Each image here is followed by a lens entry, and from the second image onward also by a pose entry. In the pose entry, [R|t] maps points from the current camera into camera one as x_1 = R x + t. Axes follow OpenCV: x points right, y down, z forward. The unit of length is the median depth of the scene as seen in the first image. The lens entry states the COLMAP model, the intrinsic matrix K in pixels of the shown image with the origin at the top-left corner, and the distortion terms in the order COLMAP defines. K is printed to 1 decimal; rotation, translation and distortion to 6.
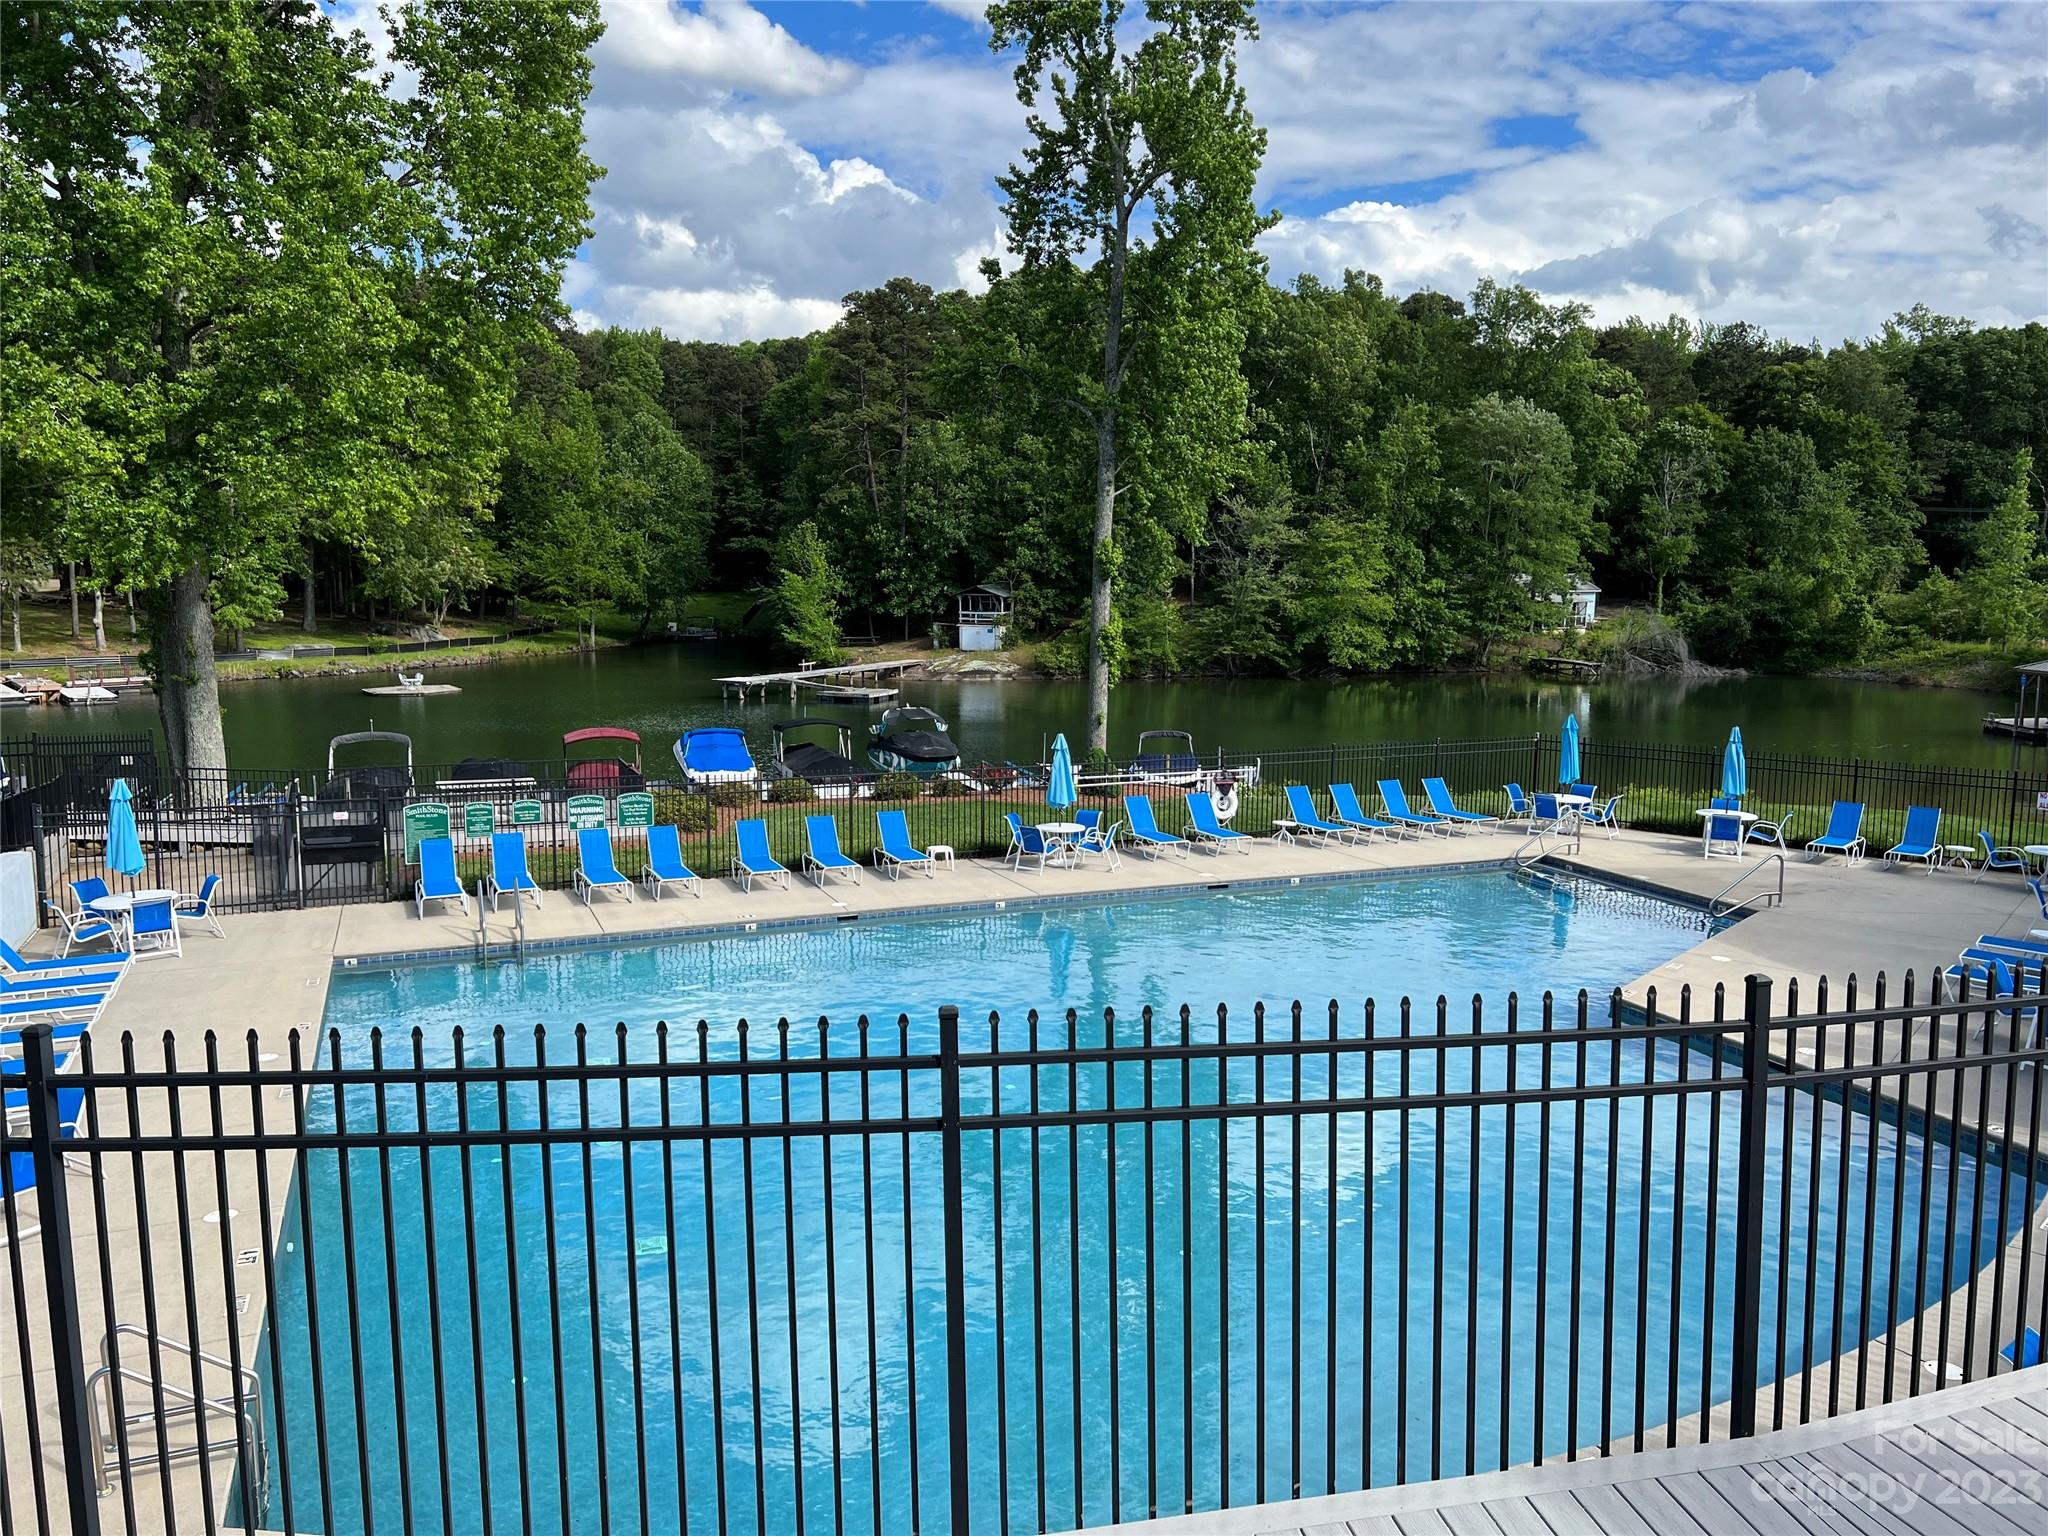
lens RADIAL K [[1514.2, 0, 1017.4], [0, 1514.2, 779.3], [0, 0, 1]] dist [0.068242, -0.057642]
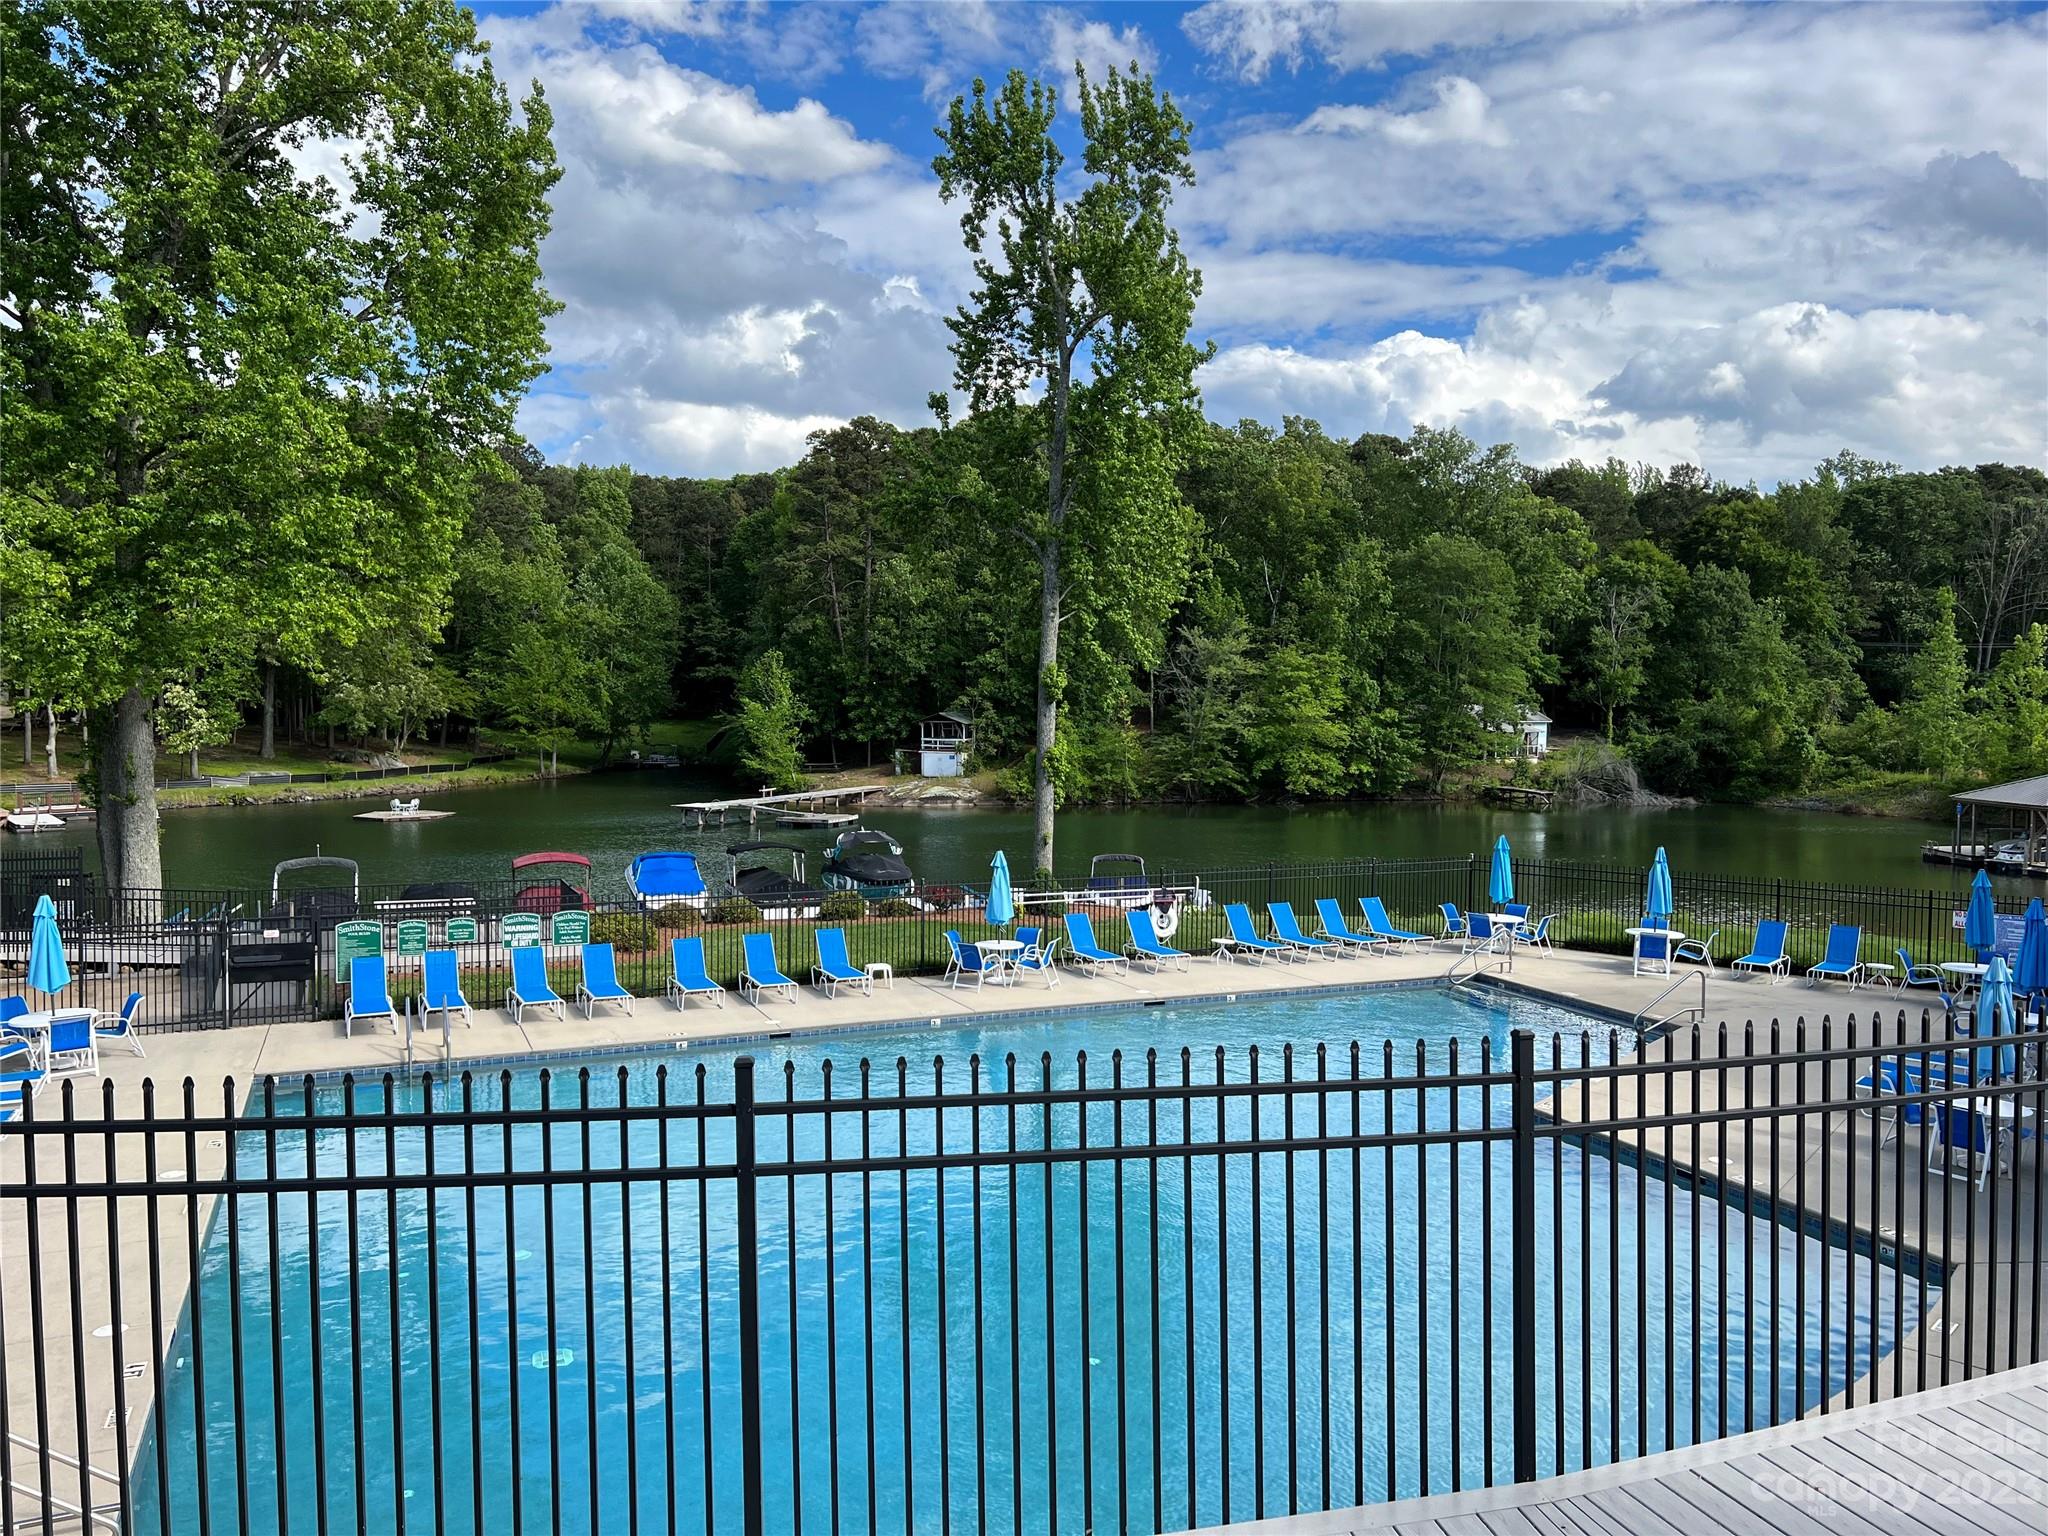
lens RADIAL K [[1514.2, 0, 1021.9], [0, 1514.2, 799.0], [0, 0, 1]] dist [0.068242, -0.057642]
pose [[0.999703, 0.001050, 0.024367, 0.014145], [0.000706, 0.997408, -0.071946, 0.005580], [-0.024379, 0.071941, 0.997111, -0.007830]]
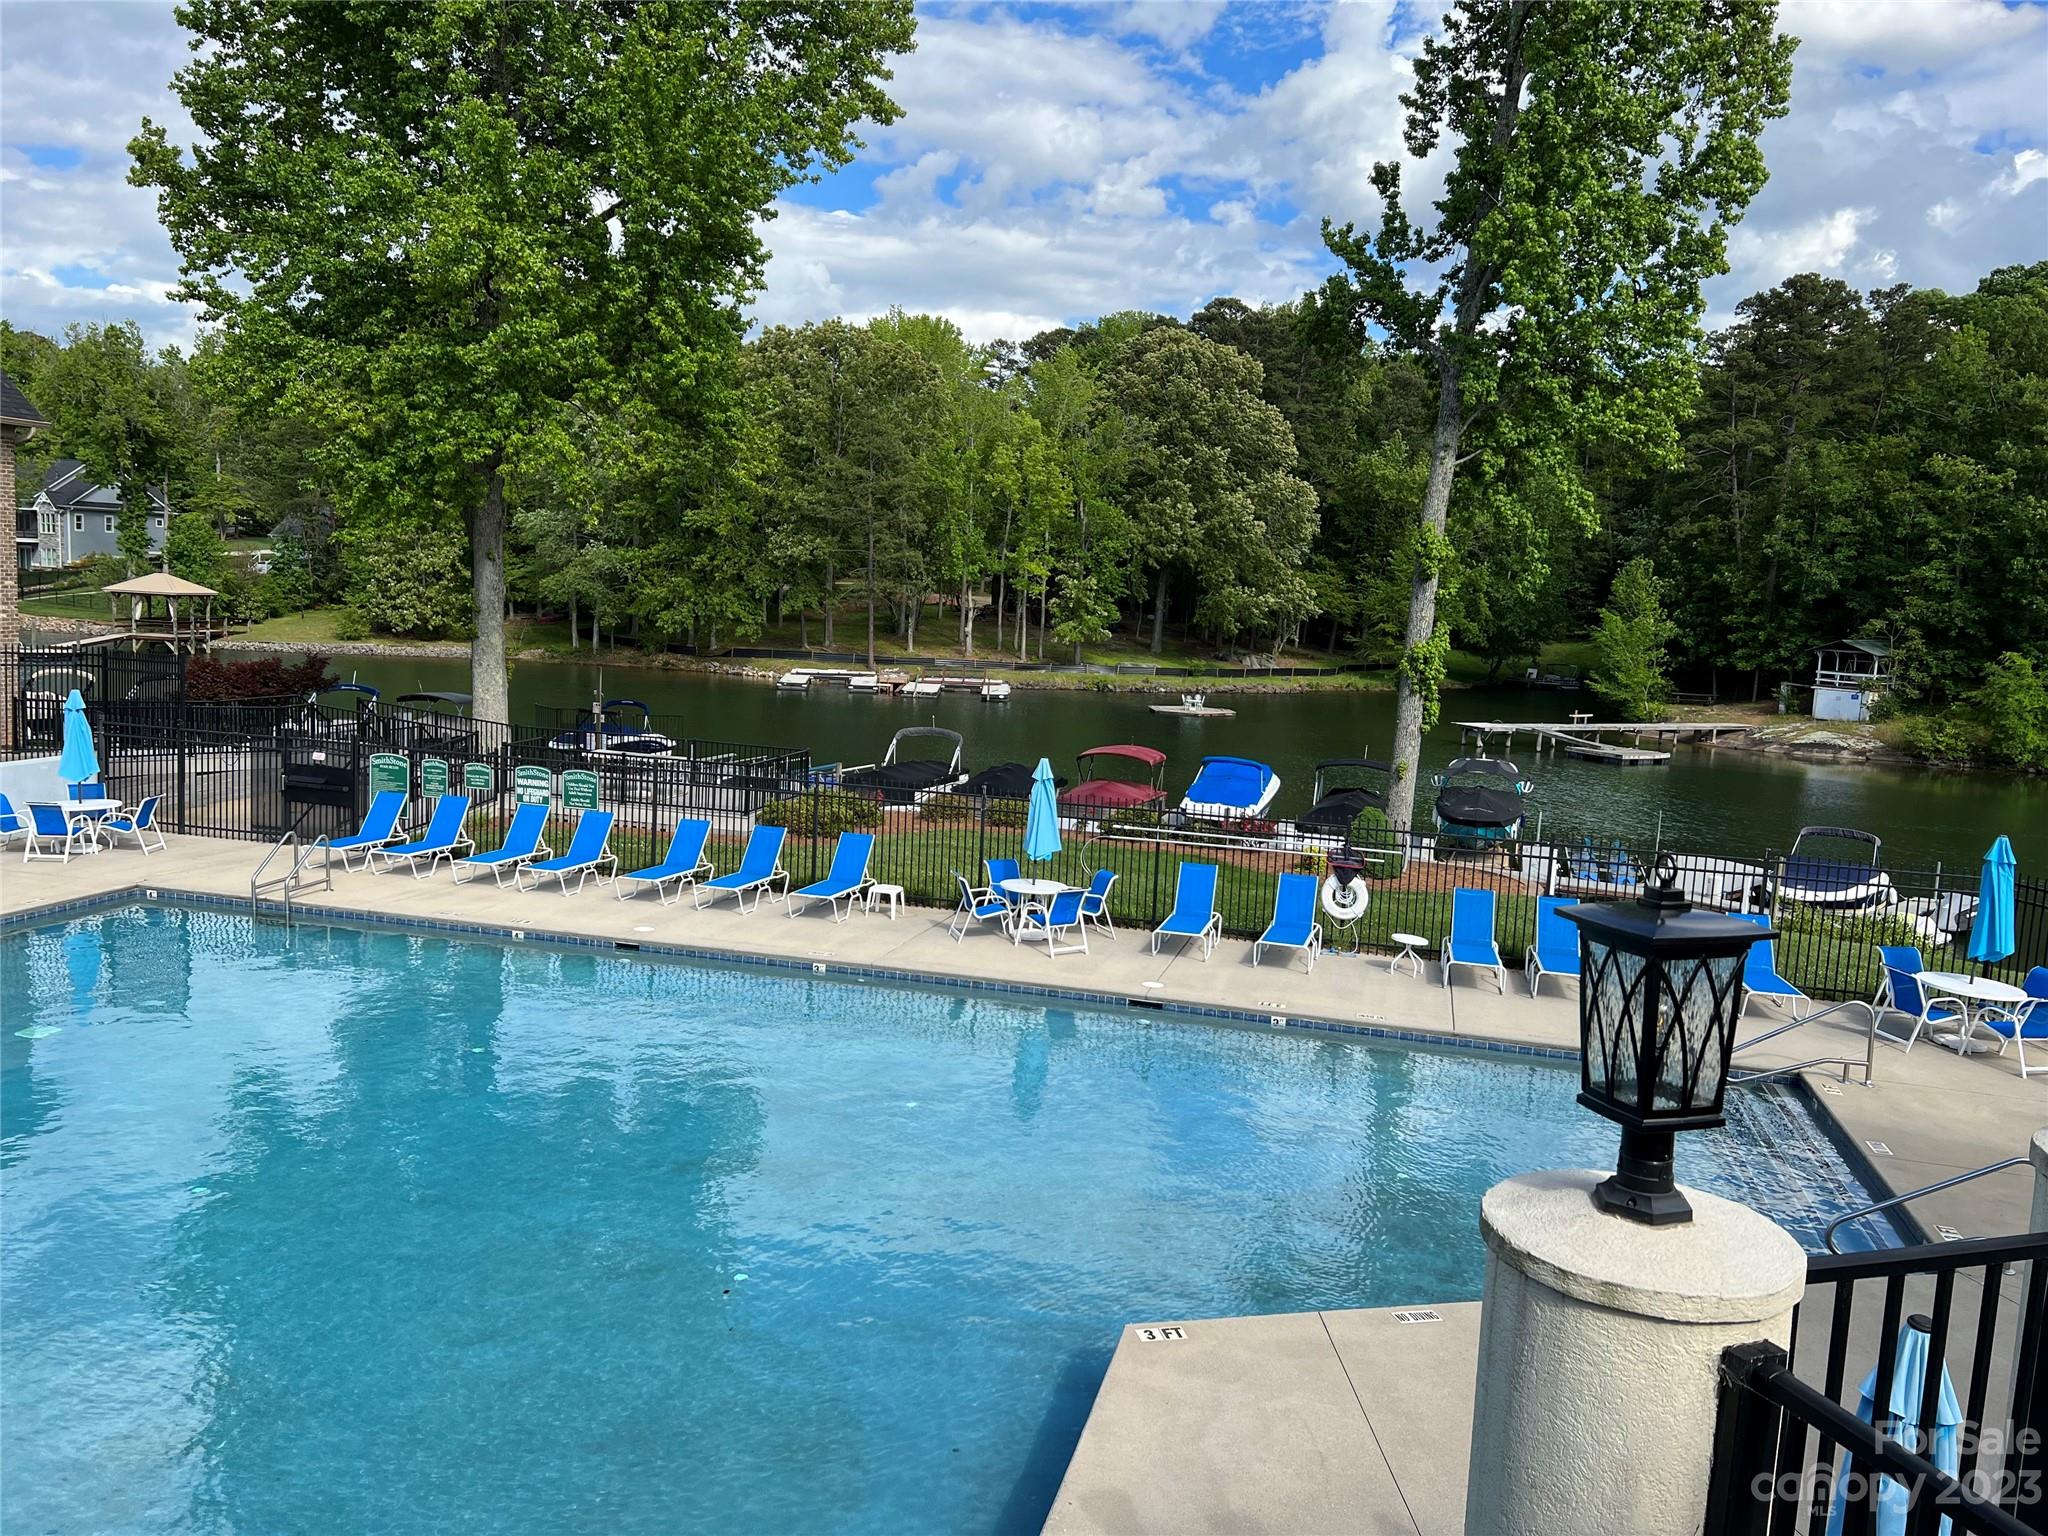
lens RADIAL K [[1514.2, 0, 1024.3], [0, 1514.2, 774.6], [0, 0, 1]] dist [0.068242, -0.057642]
pose [[0.810580, 0.108232, -0.575539, 0.327555], [-0.128605, 0.991681, 0.005362, -0.018463], [0.571332, 0.069671, 0.817756, 0.298477]]
